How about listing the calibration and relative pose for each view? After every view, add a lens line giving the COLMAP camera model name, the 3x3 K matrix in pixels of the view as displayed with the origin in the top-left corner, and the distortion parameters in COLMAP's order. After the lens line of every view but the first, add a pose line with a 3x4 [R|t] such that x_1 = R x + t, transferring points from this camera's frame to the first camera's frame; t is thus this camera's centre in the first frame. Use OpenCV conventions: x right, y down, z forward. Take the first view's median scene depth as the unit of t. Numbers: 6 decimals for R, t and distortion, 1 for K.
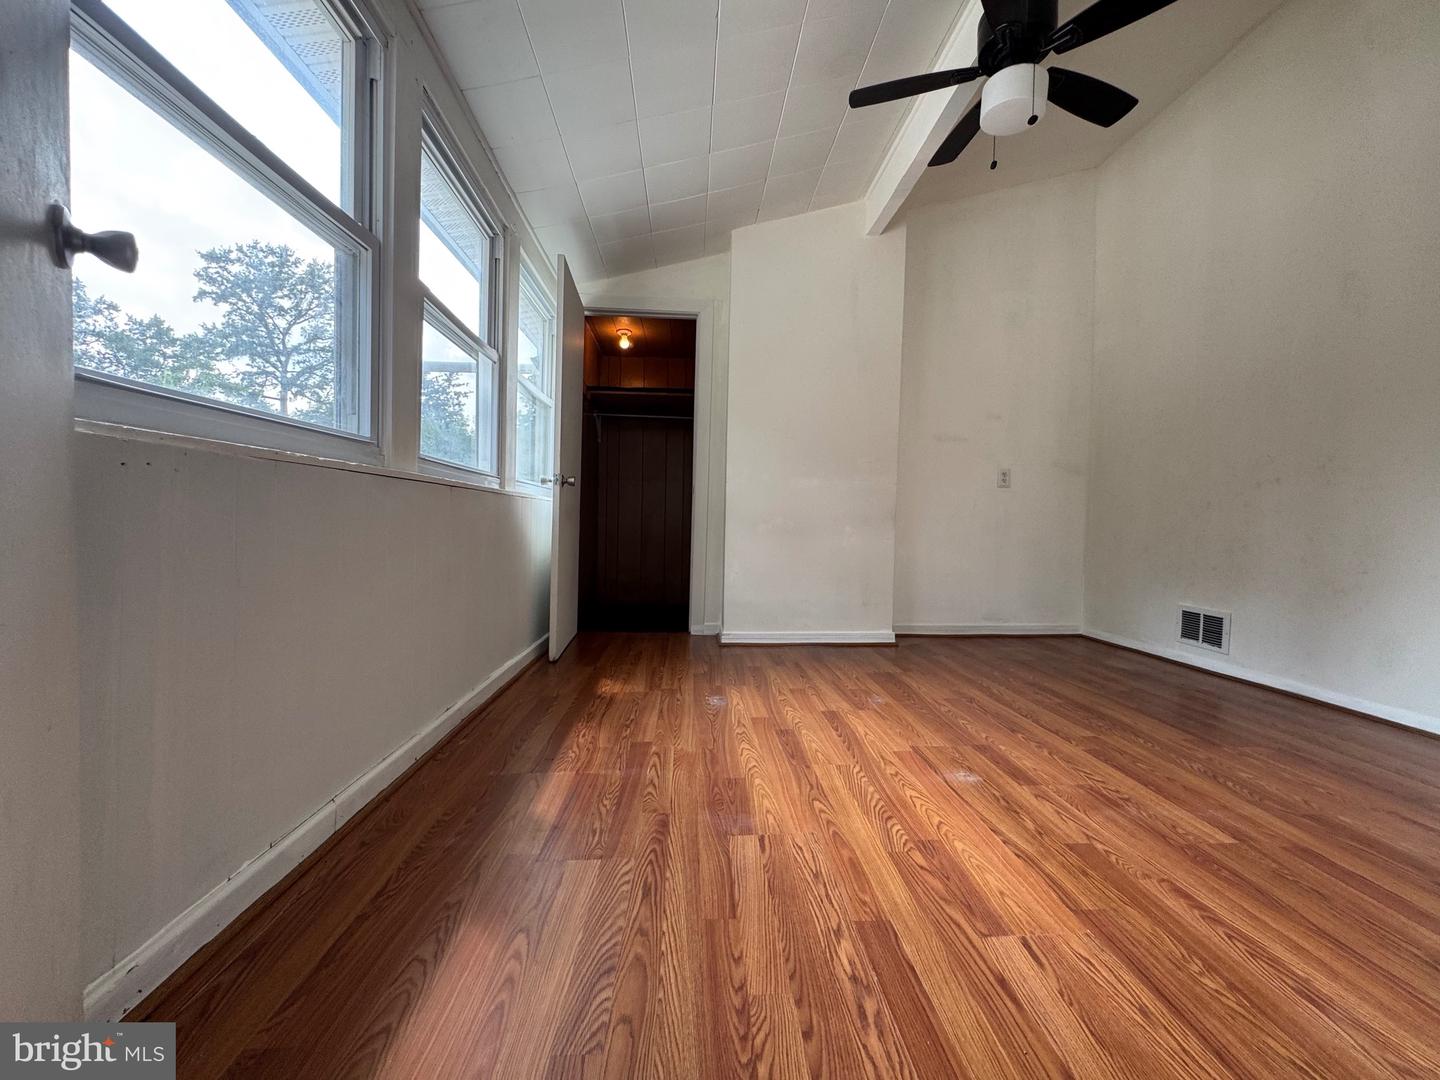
lens RADIAL K [[578.6, 0, 720.7], [0, 578.6, 538.2], [0, 0, 1]] dist [-0.003251, 0.000047]
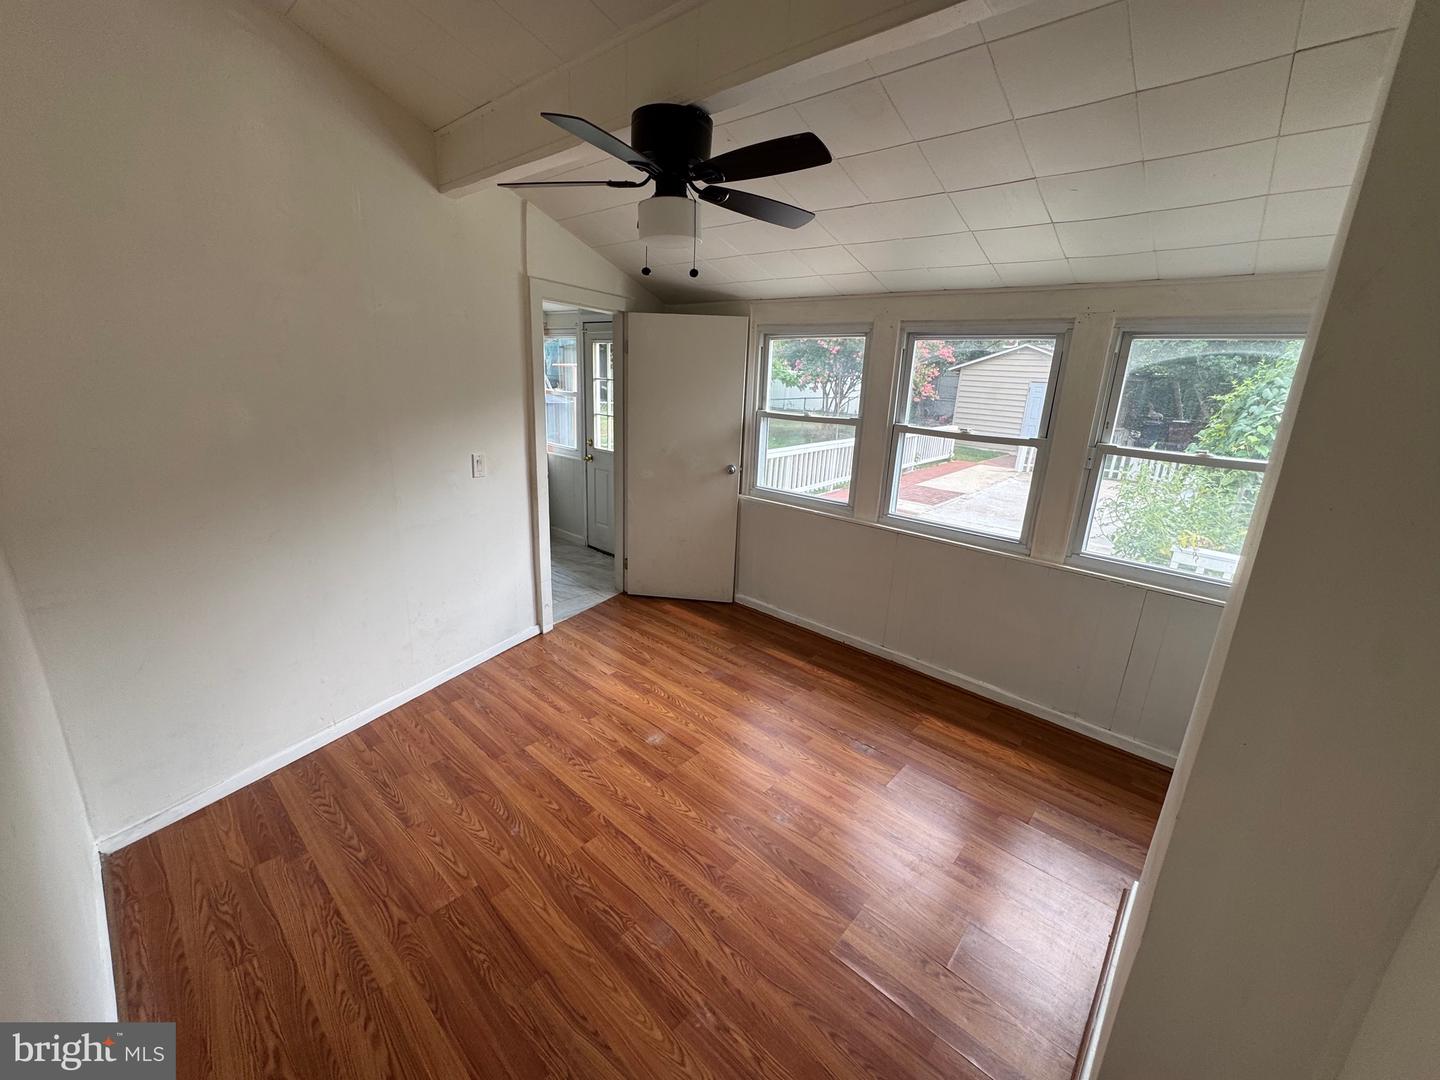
lens RADIAL K [[578.6, 0, 721.2], [0, 578.6, 534.7], [0, 0, 1]] dist [-0.003251, 0.000047]
pose [[-0.703384, 0.140082, -0.696870, 1.420053], [-0.081130, 0.958160, 0.274493, -0.645086], [0.706165, 0.249611, -0.662590, 2.176364]]
